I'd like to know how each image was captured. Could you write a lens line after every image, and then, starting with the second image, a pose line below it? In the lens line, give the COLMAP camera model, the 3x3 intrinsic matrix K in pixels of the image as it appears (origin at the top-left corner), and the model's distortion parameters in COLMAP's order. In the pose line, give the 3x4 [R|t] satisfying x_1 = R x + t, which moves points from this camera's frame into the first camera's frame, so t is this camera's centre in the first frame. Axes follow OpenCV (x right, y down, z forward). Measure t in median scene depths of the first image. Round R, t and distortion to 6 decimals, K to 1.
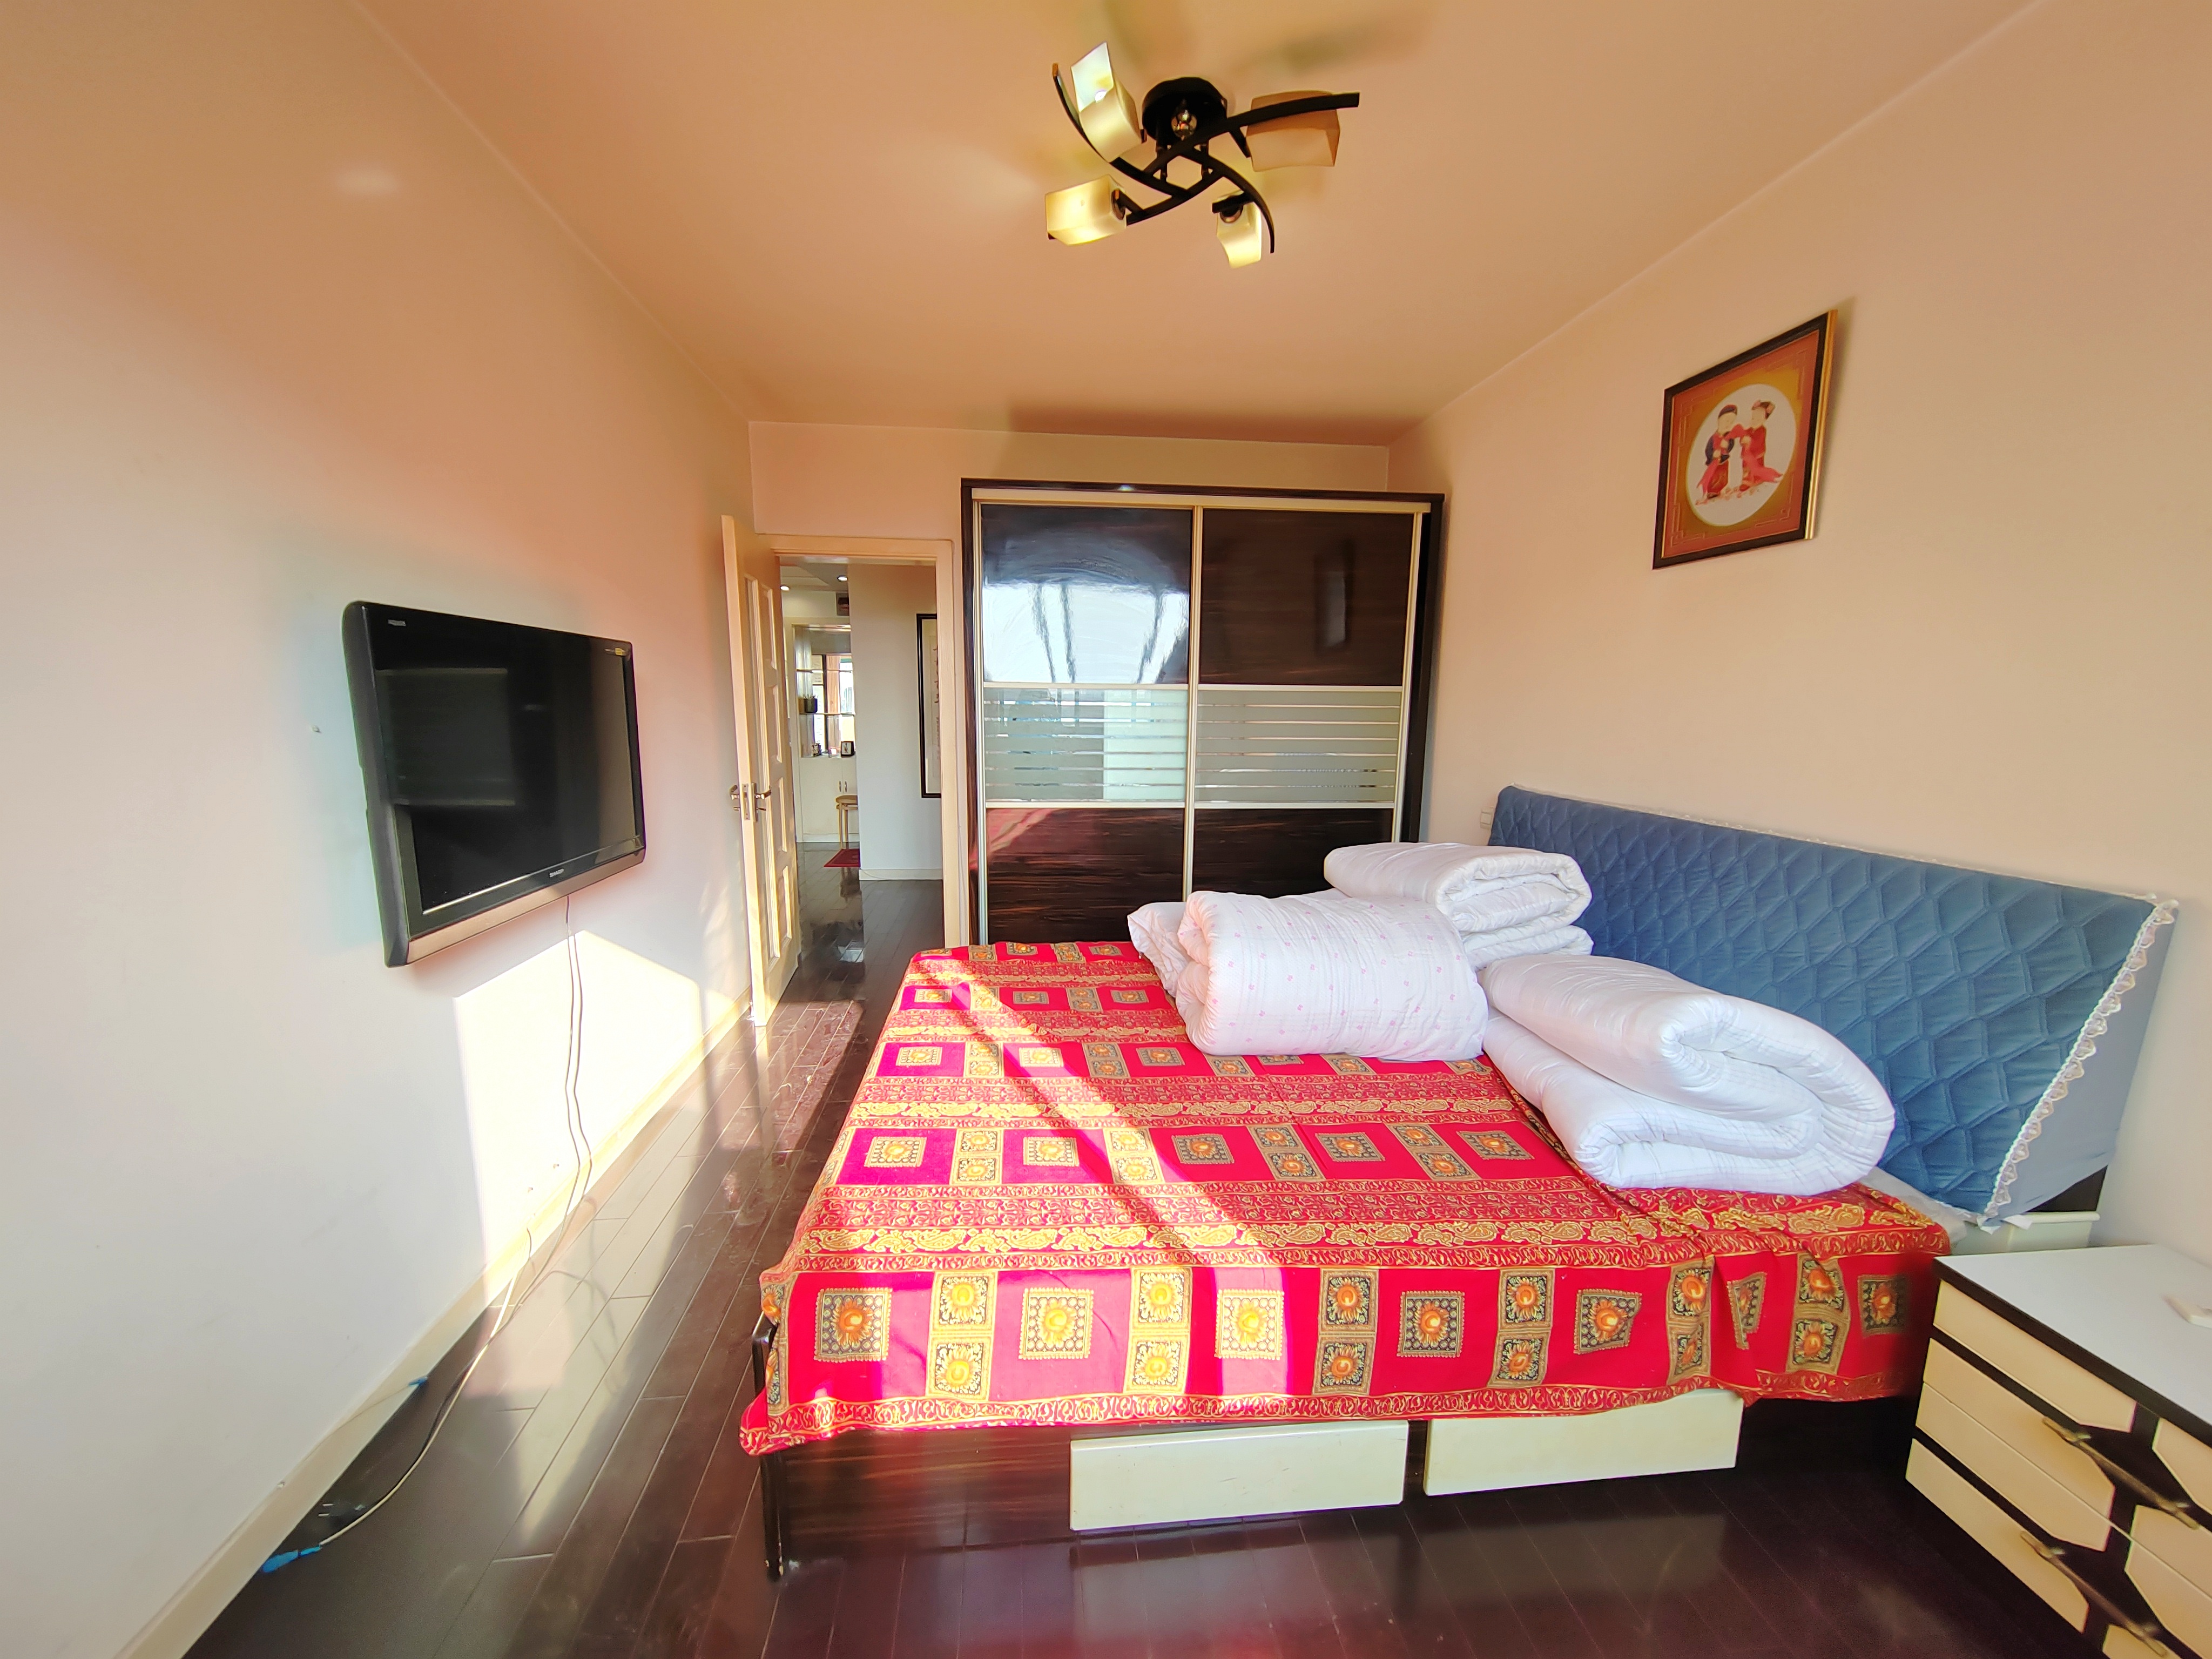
lens RADIAL K [[839.3, 0, 1107.4], [0, 839.3, 846.2], [0, 0, 1]] dist [0.001197, 0.000773]
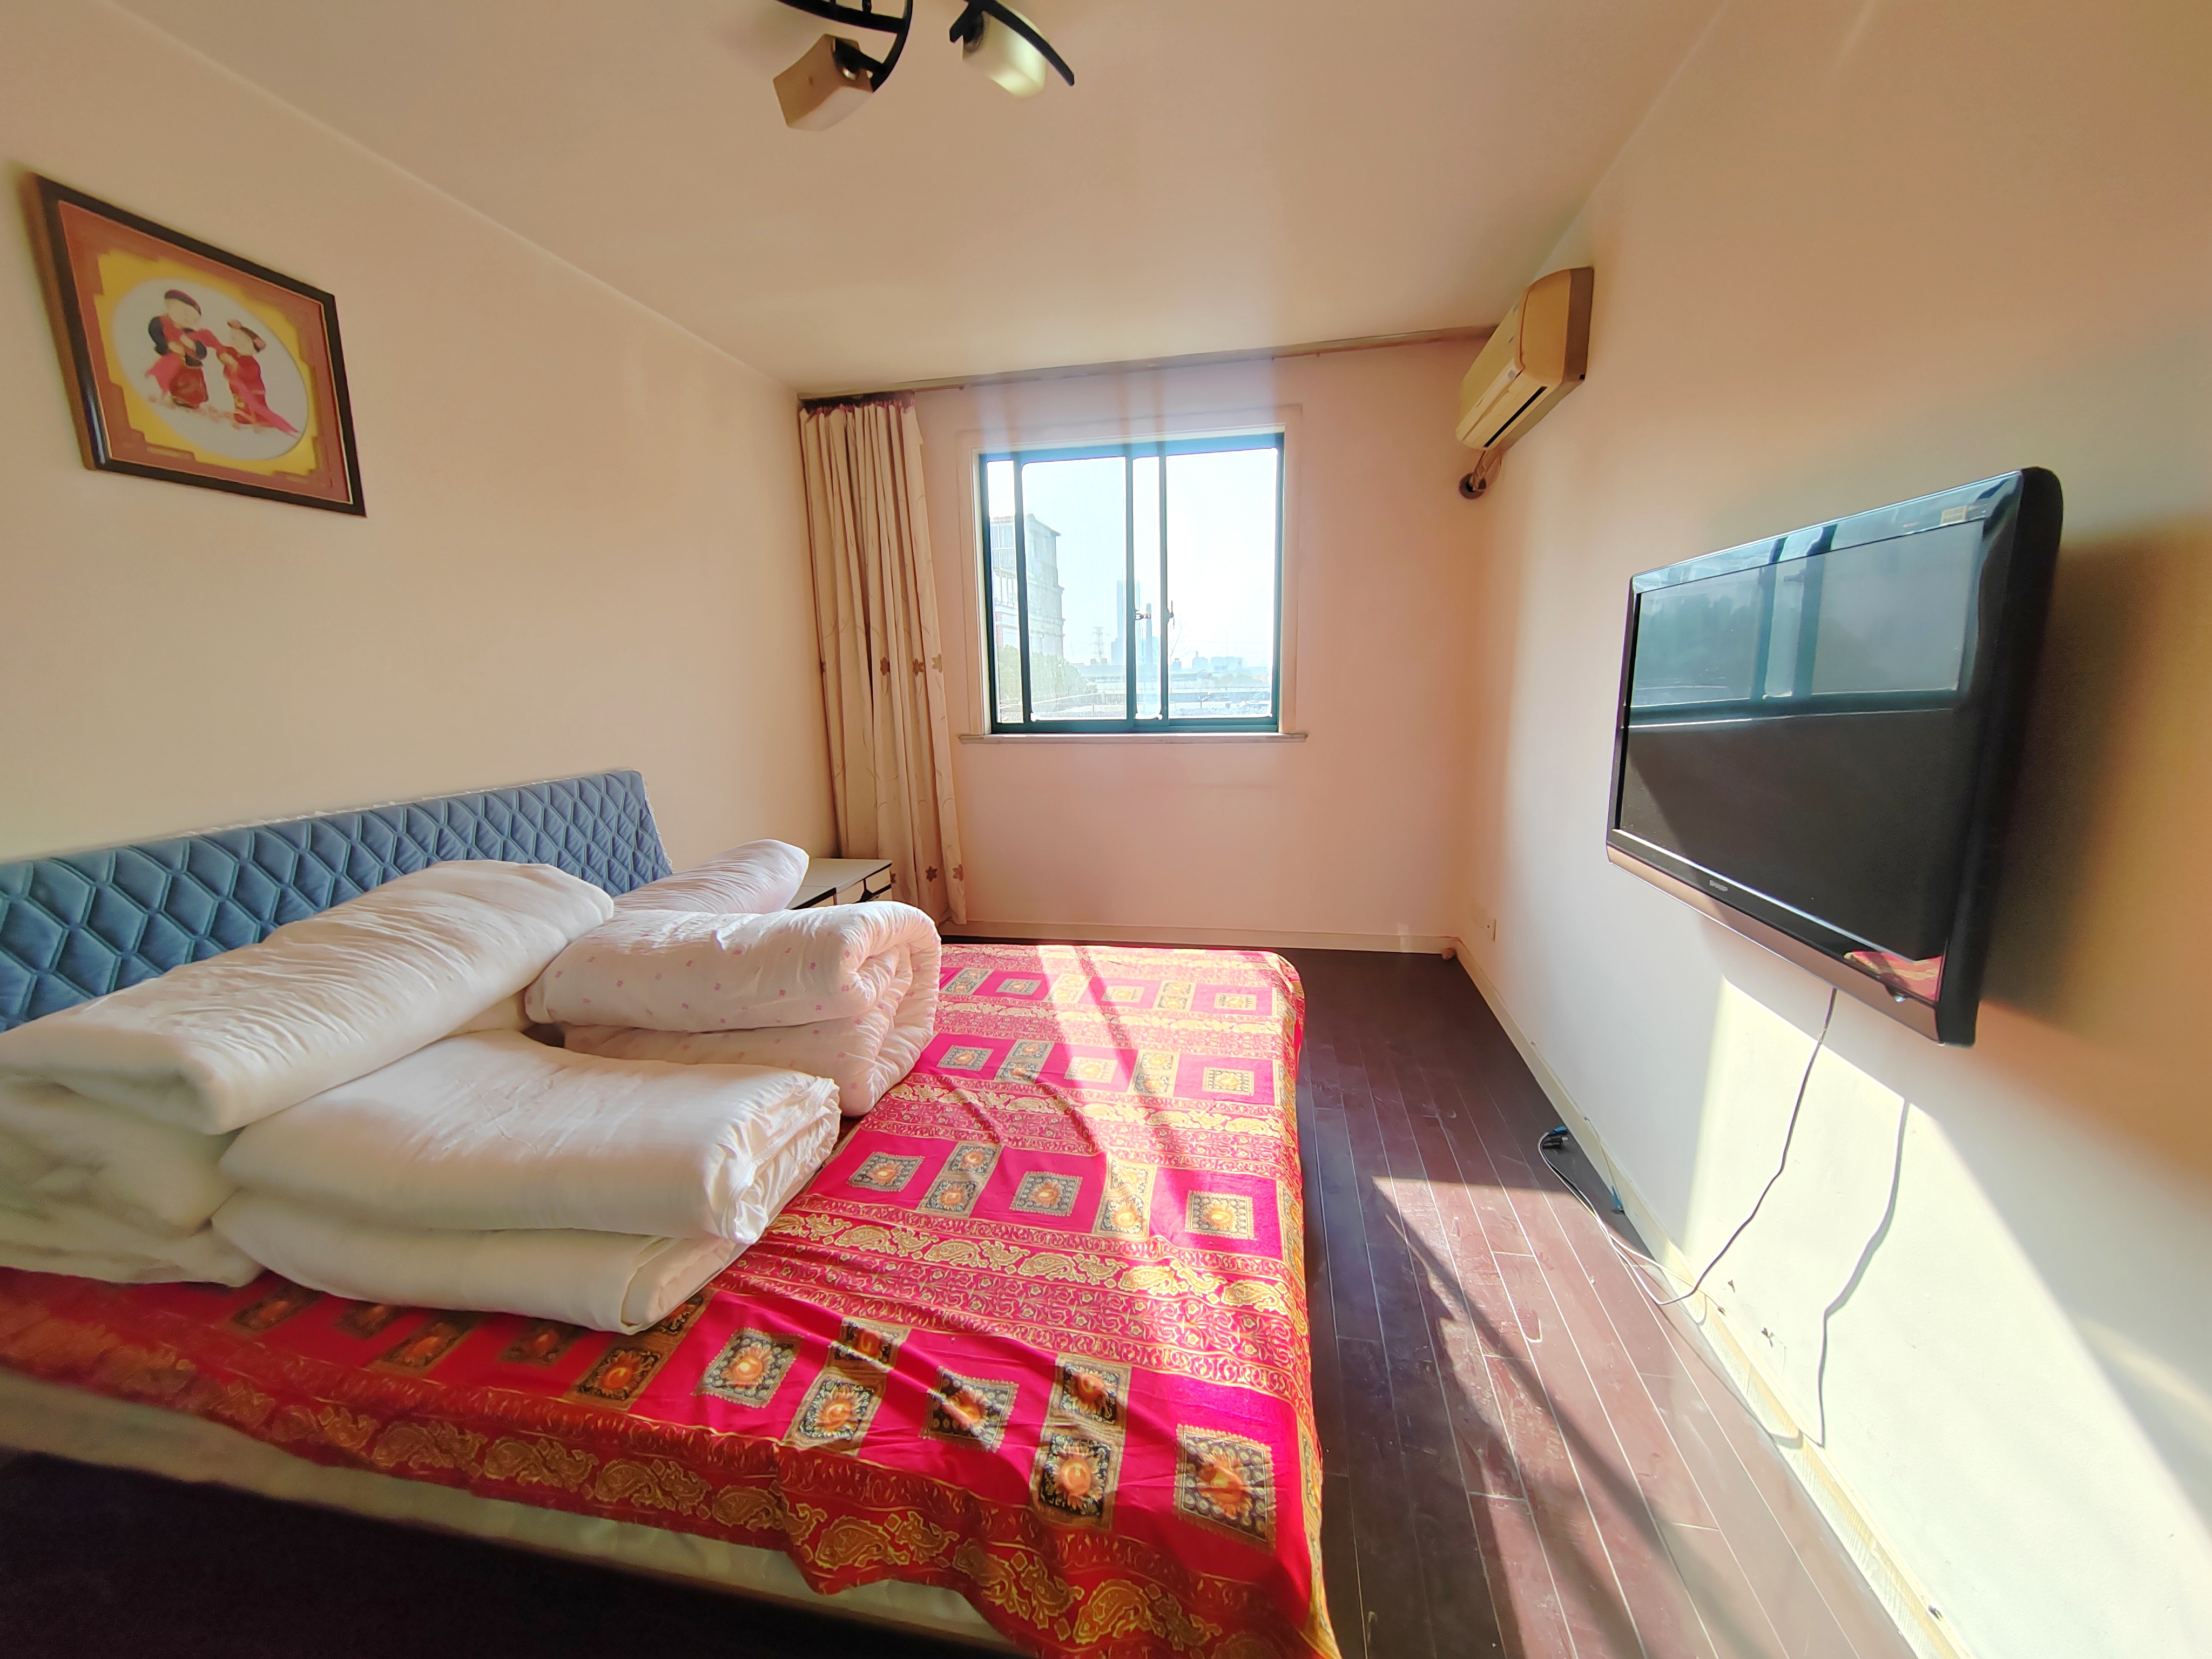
lens RADIAL K [[839.3, 0, 1107.4], [0, 839.3, 846.2], [0, 0, 1]] dist [0.001197, 0.000773]
pose [[-0.956481, -0.043675, 0.288507, -0.330201], [0.064265, 0.932926, 0.354286, -0.270519], [-0.284629, 0.357409, -0.889520, 1.650363]]
